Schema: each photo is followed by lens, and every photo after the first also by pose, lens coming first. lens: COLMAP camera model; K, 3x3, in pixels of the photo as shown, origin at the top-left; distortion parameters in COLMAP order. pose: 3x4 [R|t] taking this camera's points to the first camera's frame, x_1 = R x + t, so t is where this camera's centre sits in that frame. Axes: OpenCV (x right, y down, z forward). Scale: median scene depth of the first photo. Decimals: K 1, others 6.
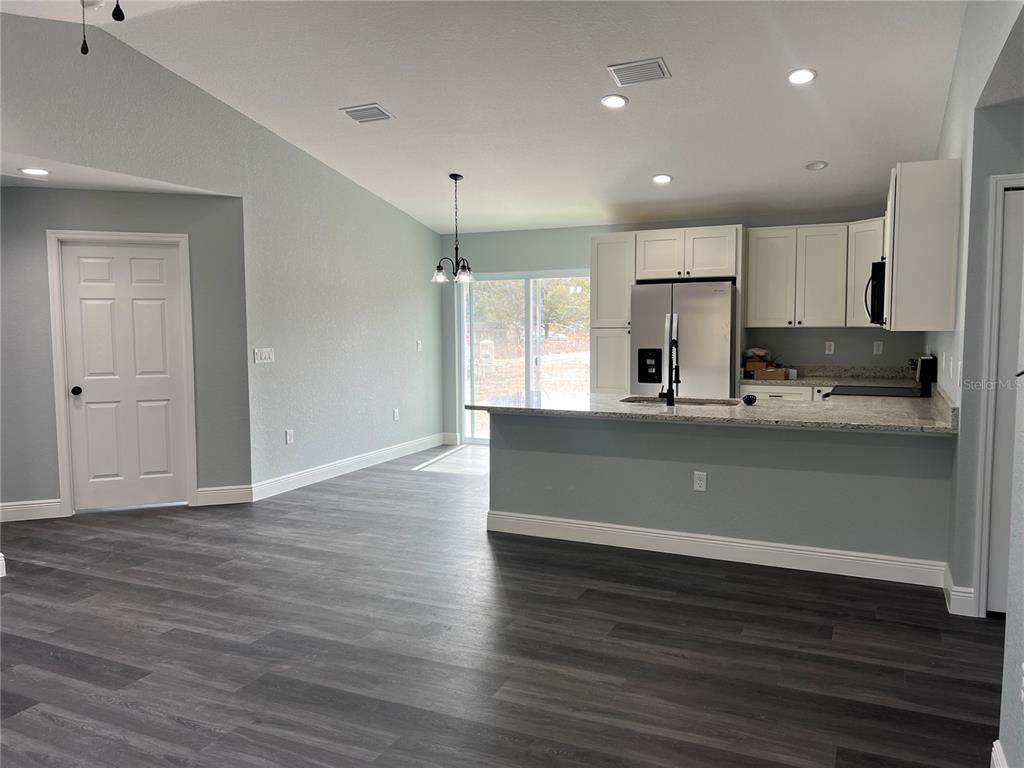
lens RADIAL K [[767.1, 0, 509.8], [0, 767.1, 386.8], [0, 0, 1]] dist [0.049673, -0.055219]
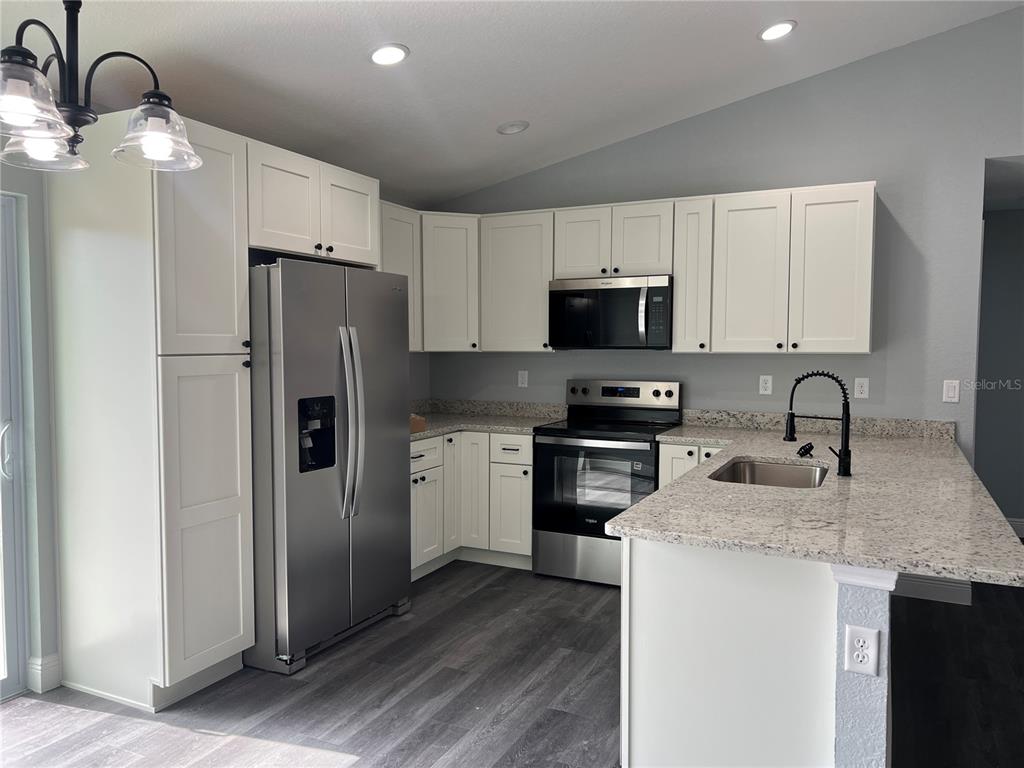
lens RADIAL K [[767.1, 0, 509.8], [0, 767.1, 386.8], [0, 0, 1]] dist [0.049673, -0.055219]
pose [[0.018549, -0.048869, 0.998633, -0.299137], [0.083721, 0.995373, 0.047155, -0.070461], [-0.996317, 0.082731, 0.022555, 0.890424]]
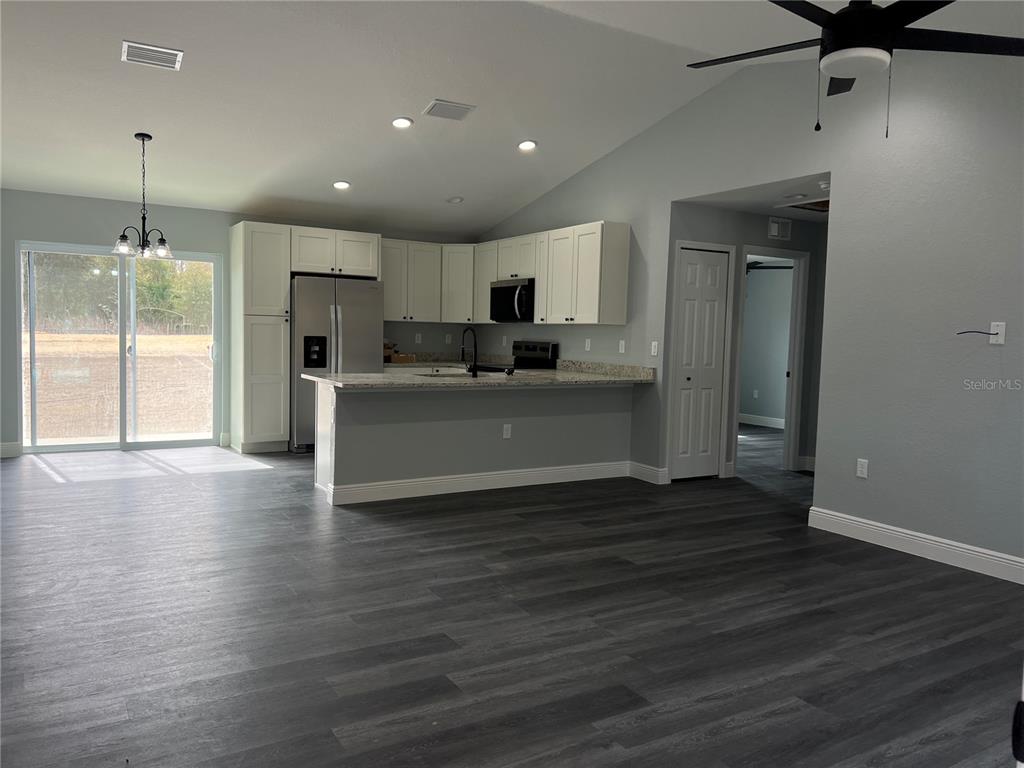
lens RADIAL K [[767.1, 0, 509.8], [0, 767.1, 386.8], [0, 0, 1]] dist [0.049673, -0.055219]
pose [[0.556858, -0.037356, 0.829767, -0.586781], [0.041143, 0.999002, 0.017364, 0.014660], [-0.829588, 0.024469, 0.557840, 0.167629]]
